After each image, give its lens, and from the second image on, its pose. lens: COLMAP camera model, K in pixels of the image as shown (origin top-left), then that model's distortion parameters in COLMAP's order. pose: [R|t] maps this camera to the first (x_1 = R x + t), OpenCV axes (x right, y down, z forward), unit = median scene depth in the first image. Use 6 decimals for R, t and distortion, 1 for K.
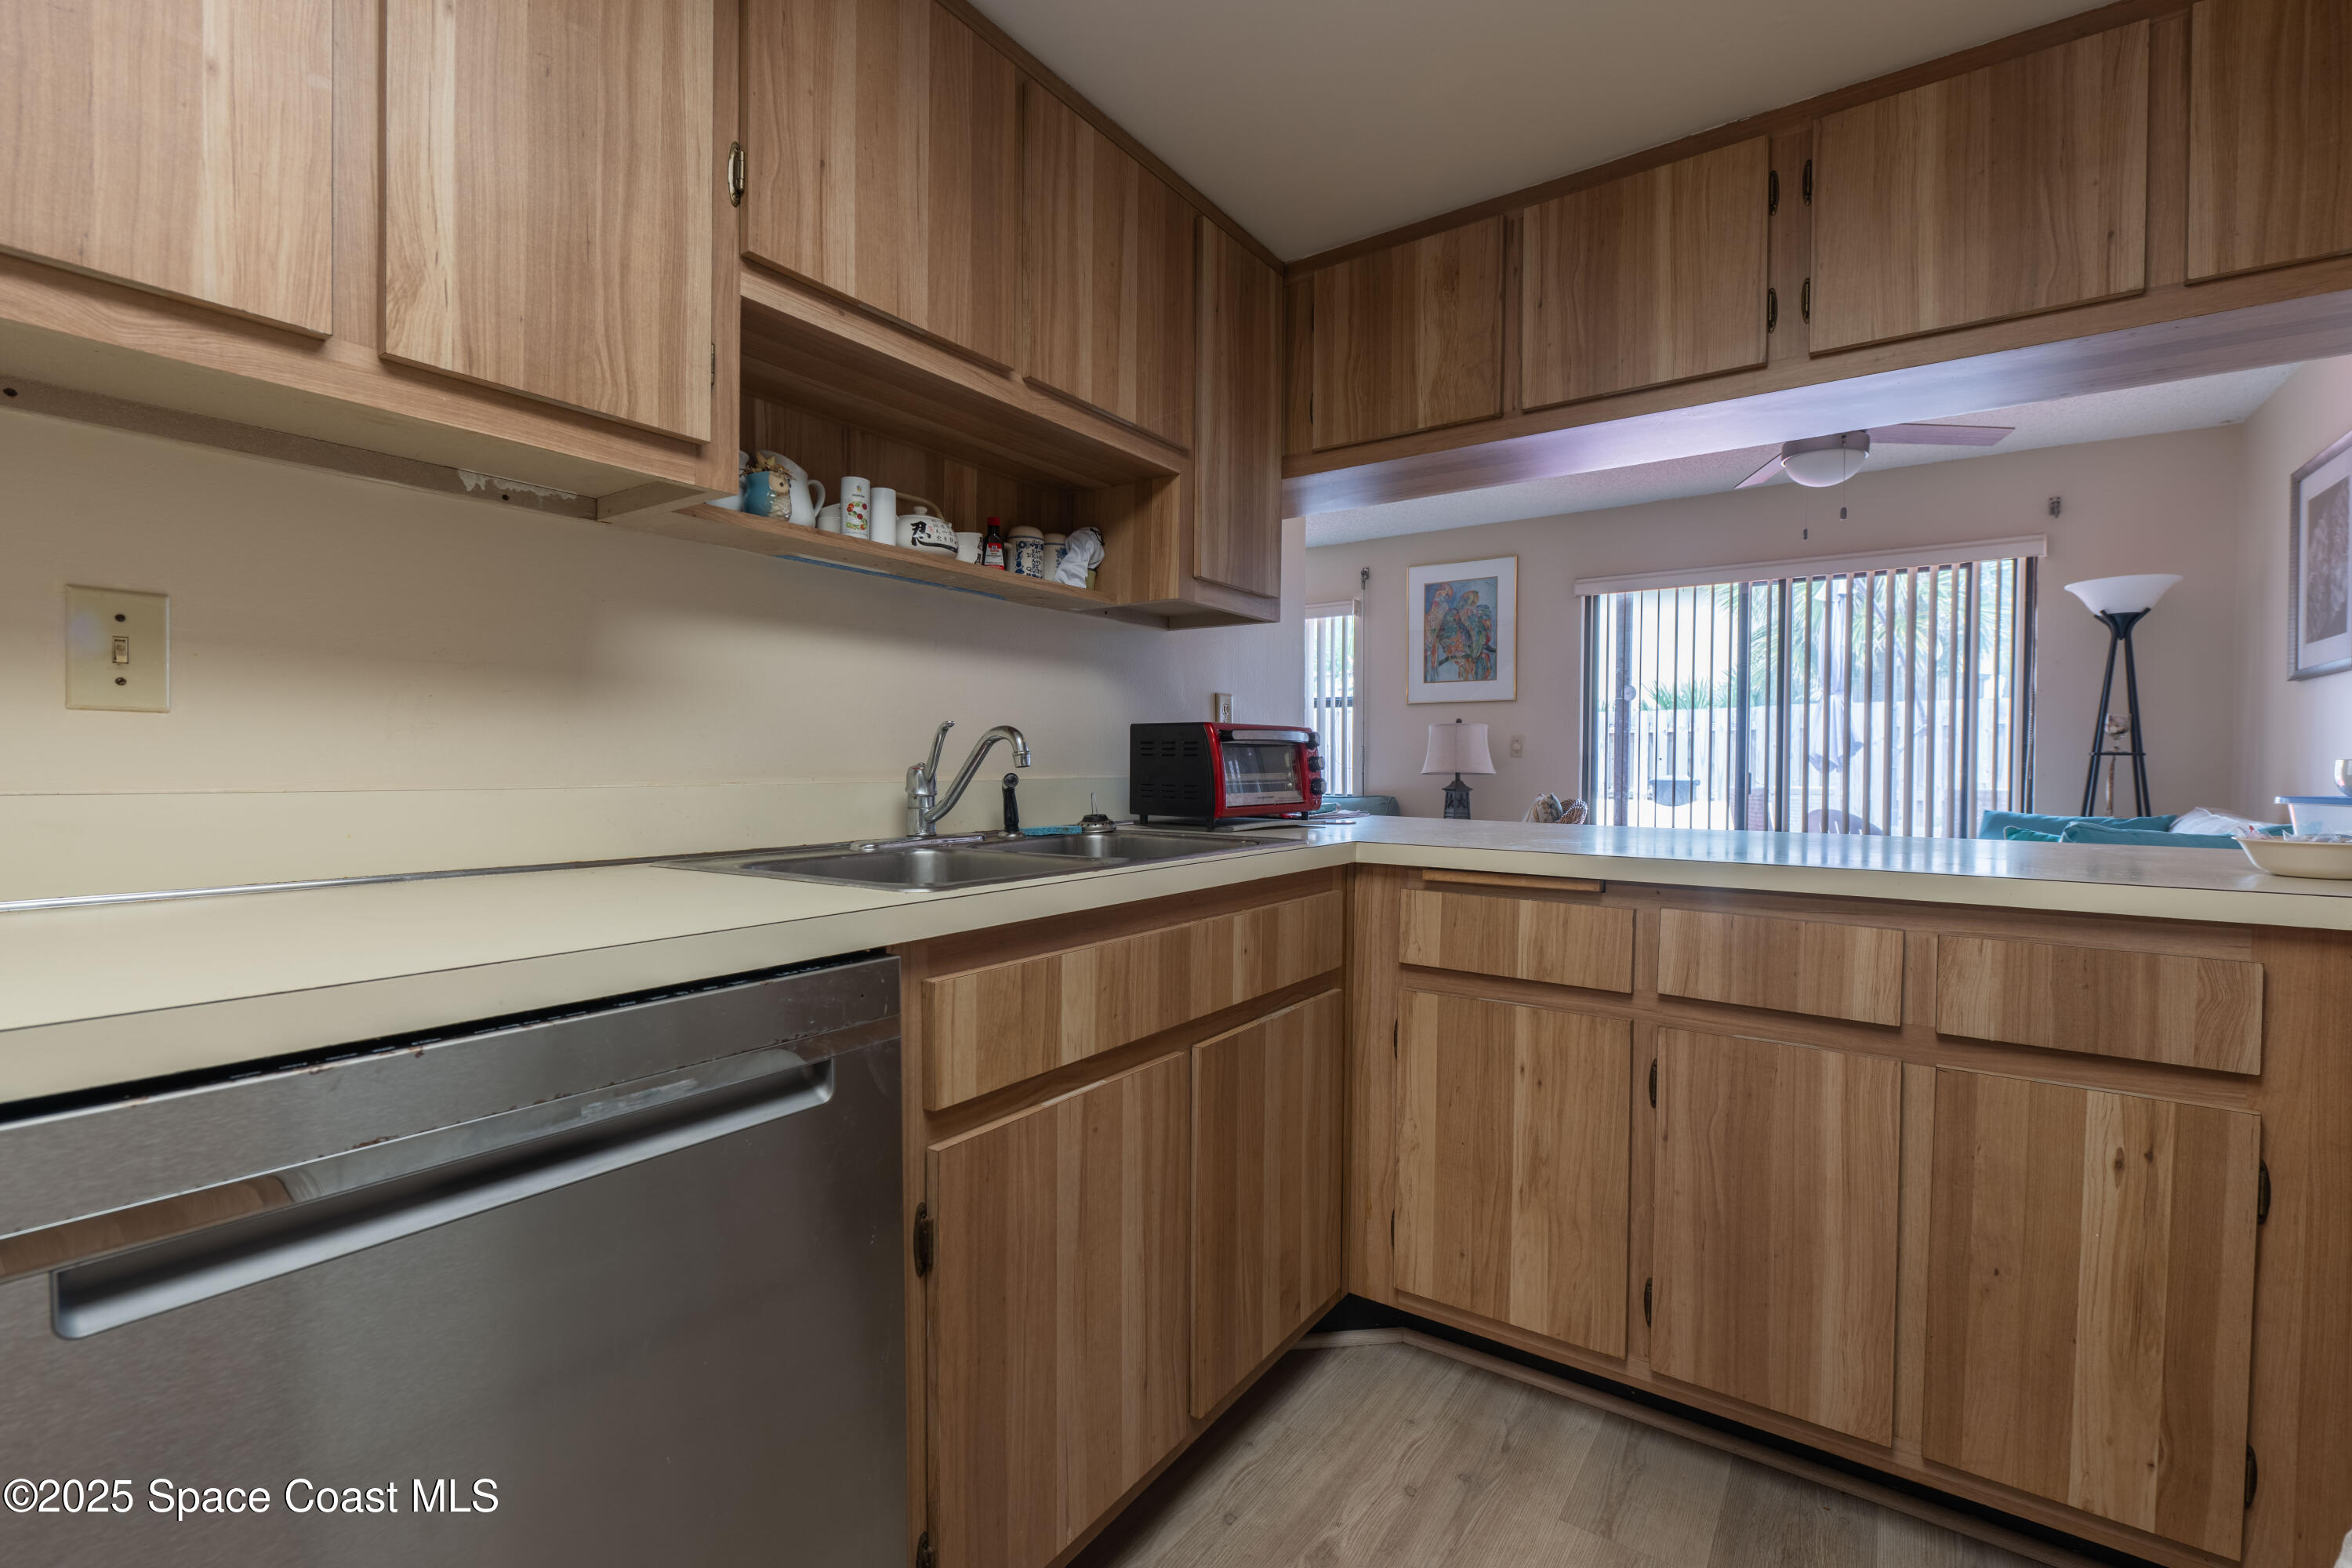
lens RADIAL K [[1007.5, 0, 1178.4], [0, 1007.5, 785.5], [0, 0, 1]] dist [-0.000982, -0.000180]
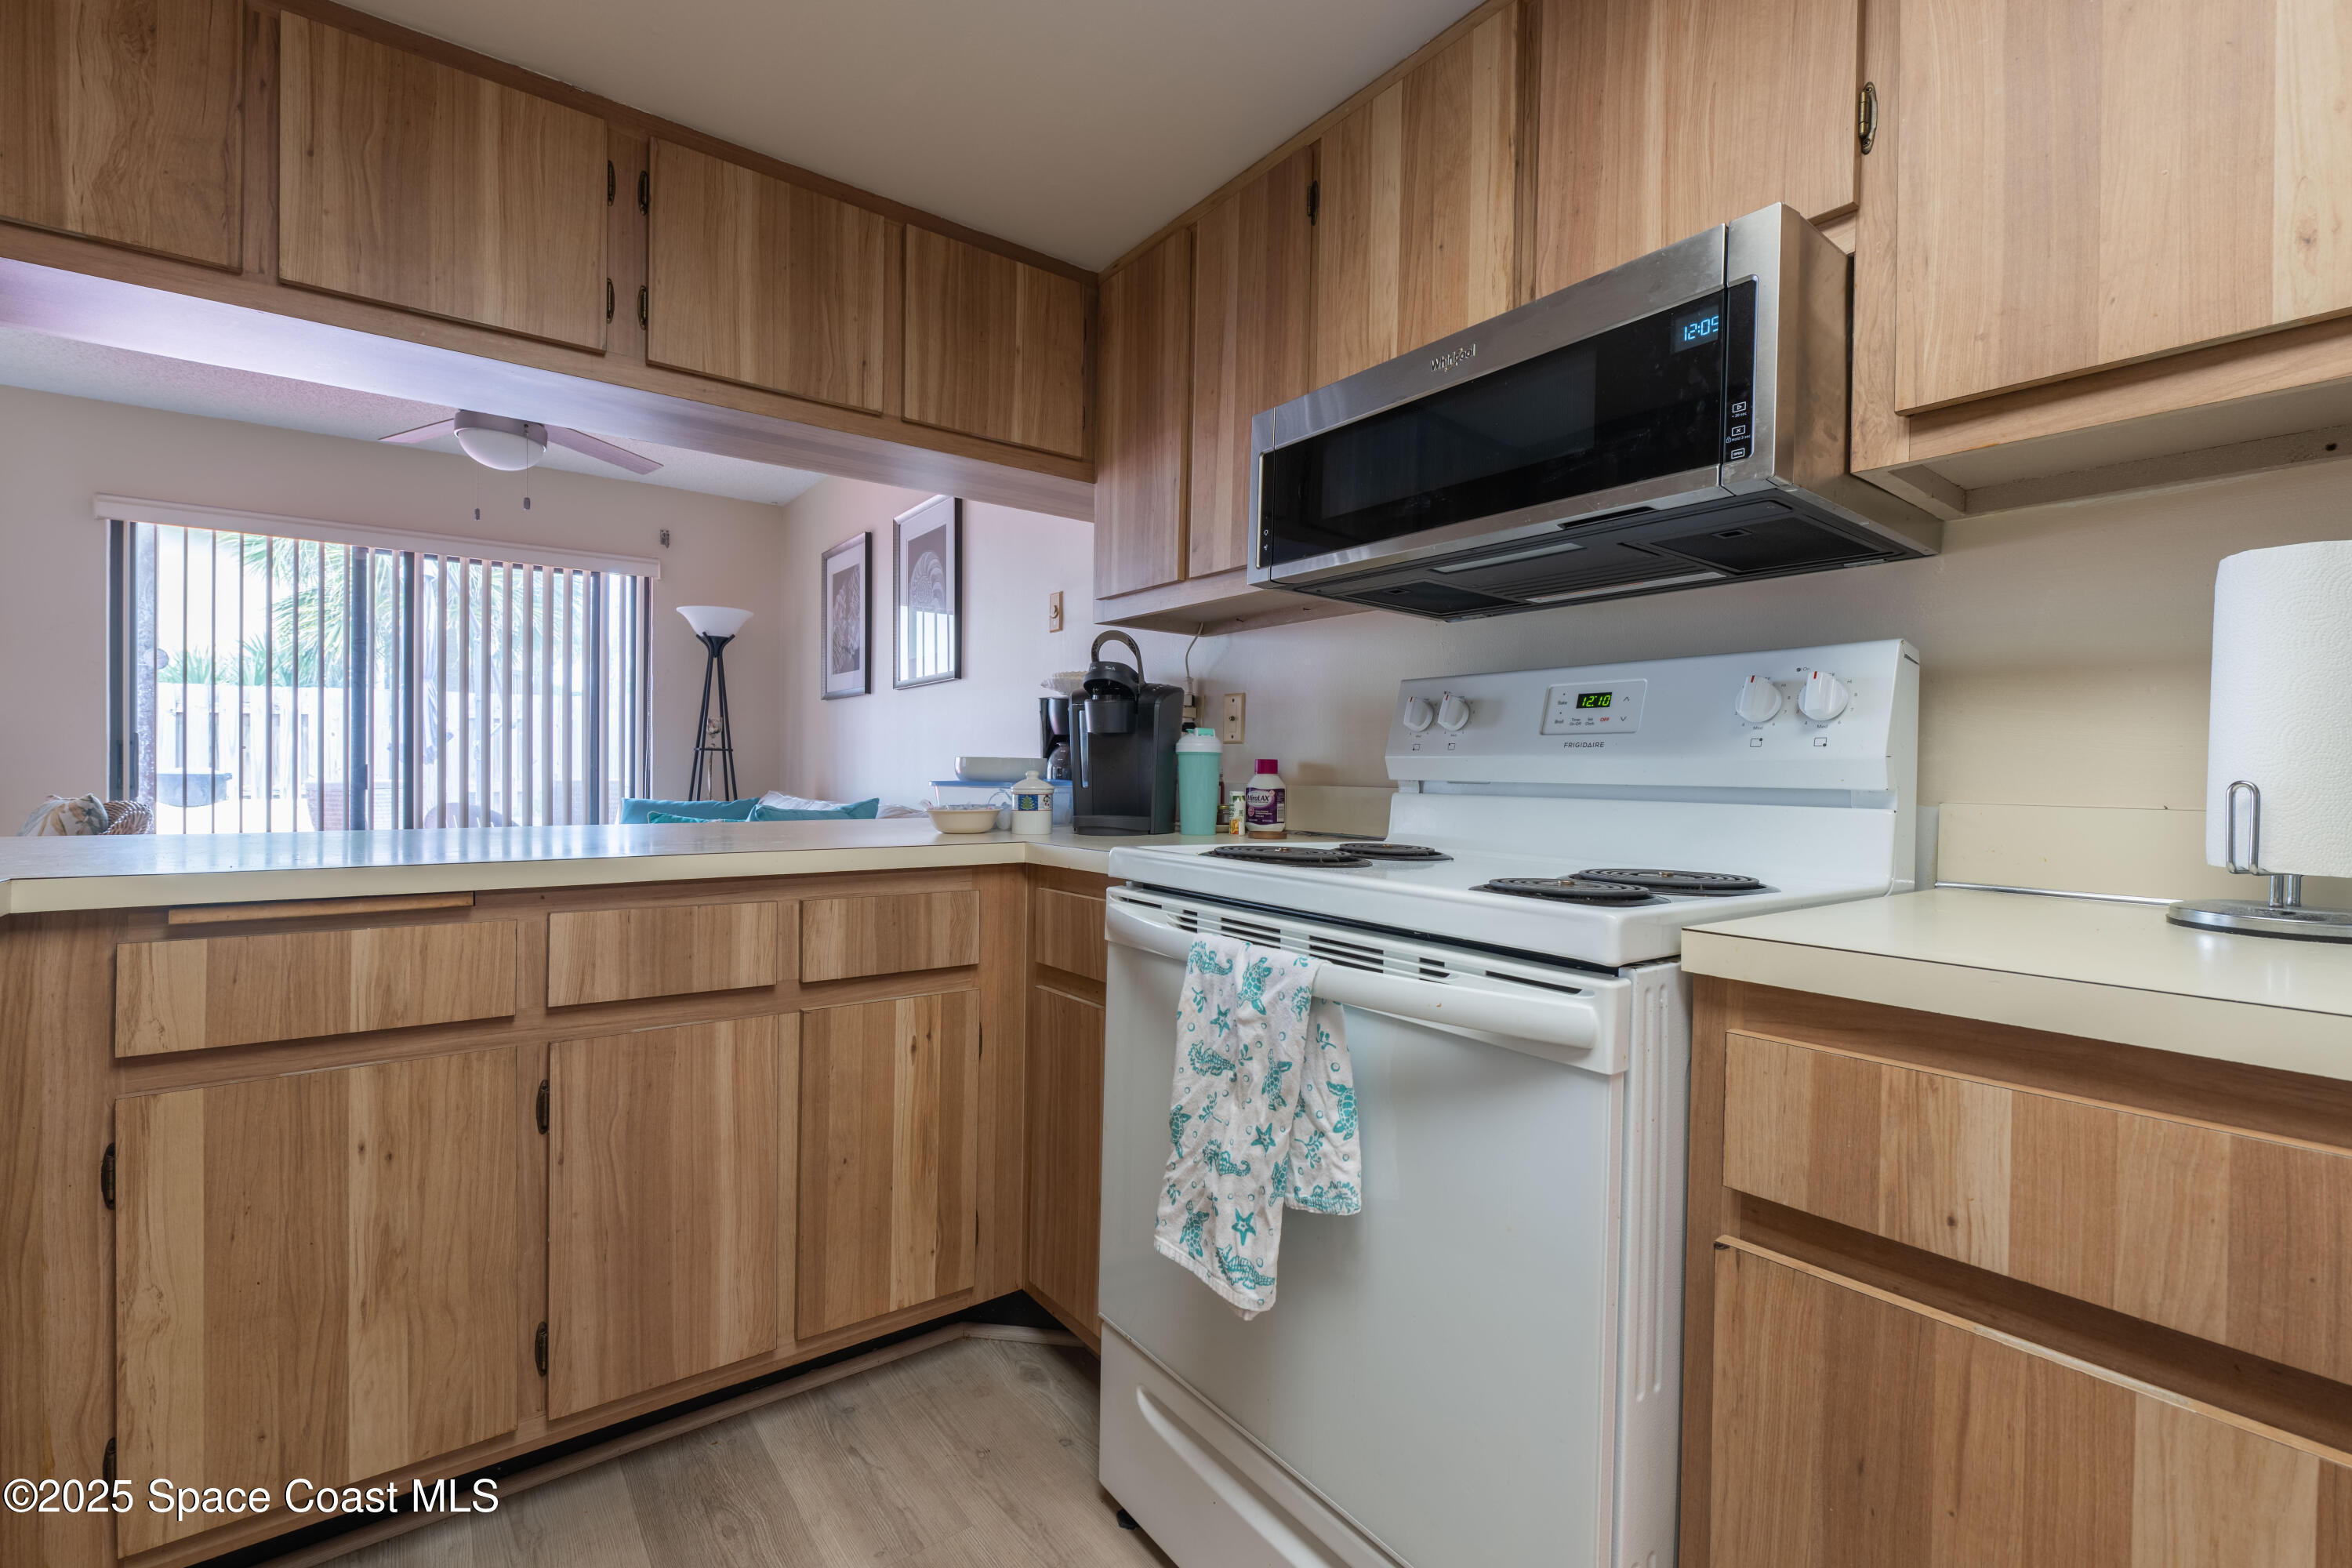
lens RADIAL K [[1031.0, 0, 1176.0], [0, 1031.0, 784.0], [0, 0, 1]] dist [0.000939, -0.000552]
pose [[0.305354, -0.017311, 0.952082, -0.230932], [0.011088, 0.999832, 0.014624, -0.003324], [-0.952174, 0.006091, 0.305494, 0.166987]]
